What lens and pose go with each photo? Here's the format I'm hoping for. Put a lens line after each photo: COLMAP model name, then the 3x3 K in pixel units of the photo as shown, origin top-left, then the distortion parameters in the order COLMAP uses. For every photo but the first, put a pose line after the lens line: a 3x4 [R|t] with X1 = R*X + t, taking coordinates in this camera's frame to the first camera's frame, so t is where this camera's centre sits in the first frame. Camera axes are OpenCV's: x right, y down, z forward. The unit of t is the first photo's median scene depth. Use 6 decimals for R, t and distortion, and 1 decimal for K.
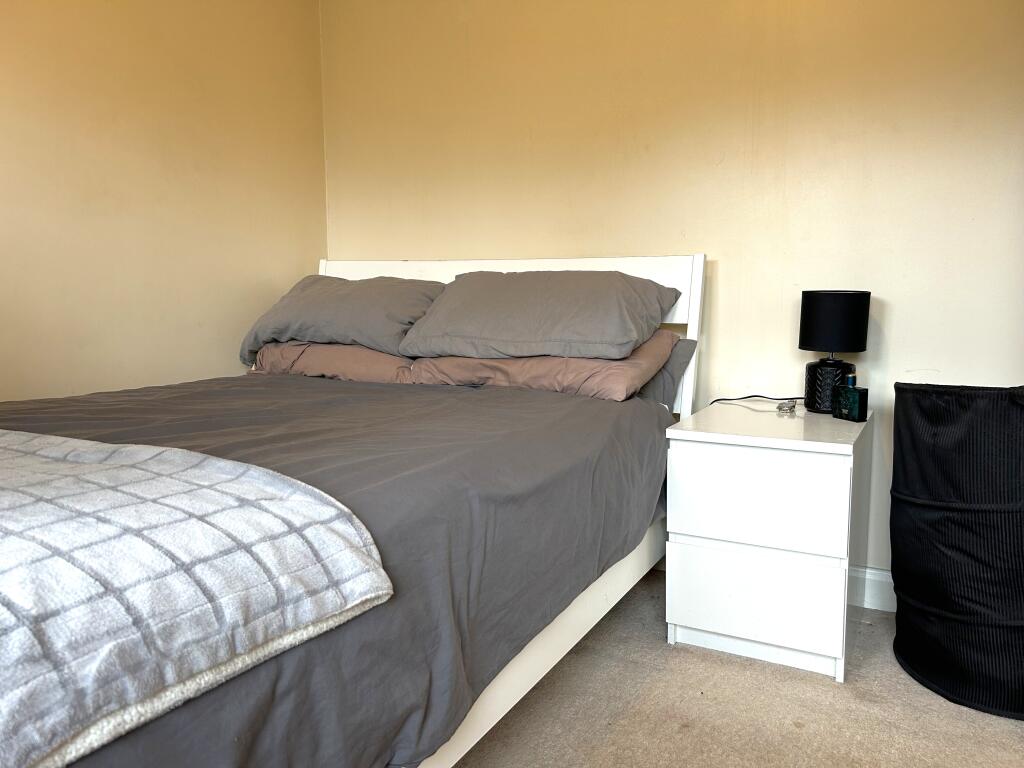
lens RADIAL K [[769.3, 0, 519.4], [0, 769.3, 380.6], [0, 0, 1]] dist [0.064911, -0.067897]
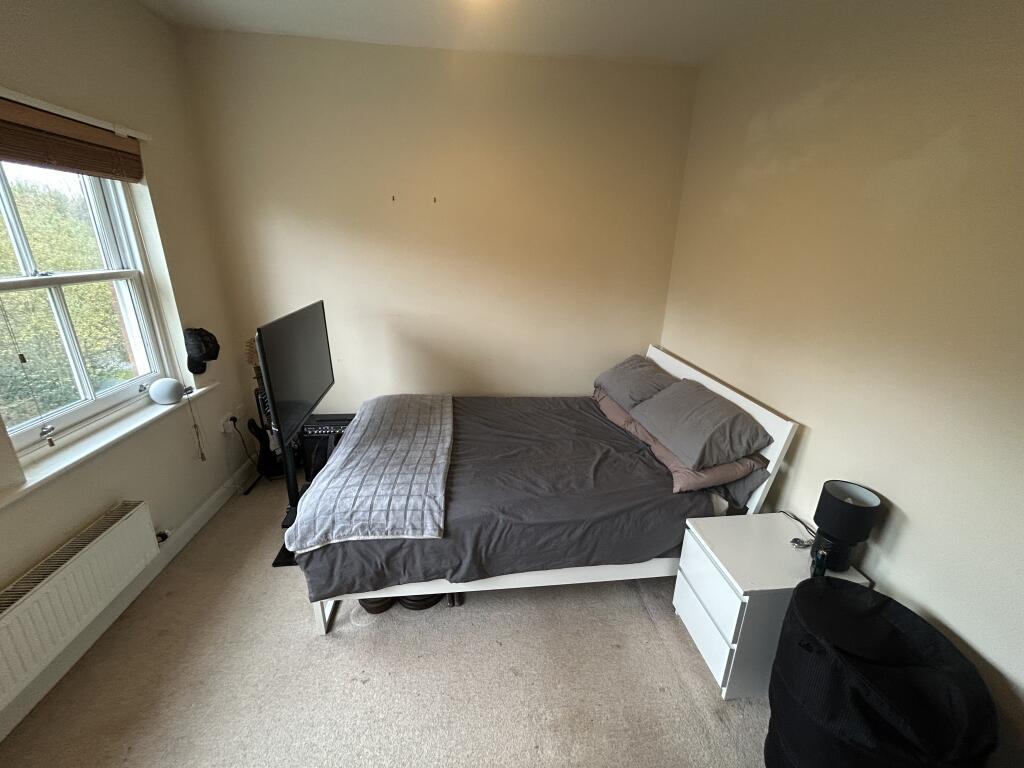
lens RADIAL K [[411.0, 0, 514.0], [0, 411.0, 383.6], [0, 0, 1]] dist [0.000287, -0.000297]
pose [[0.544613, 0.281312, -0.790101, 0.634813], [-0.101818, 0.957278, 0.270652, -0.458658], [0.832484, -0.066954, 0.549989, 0.145976]]
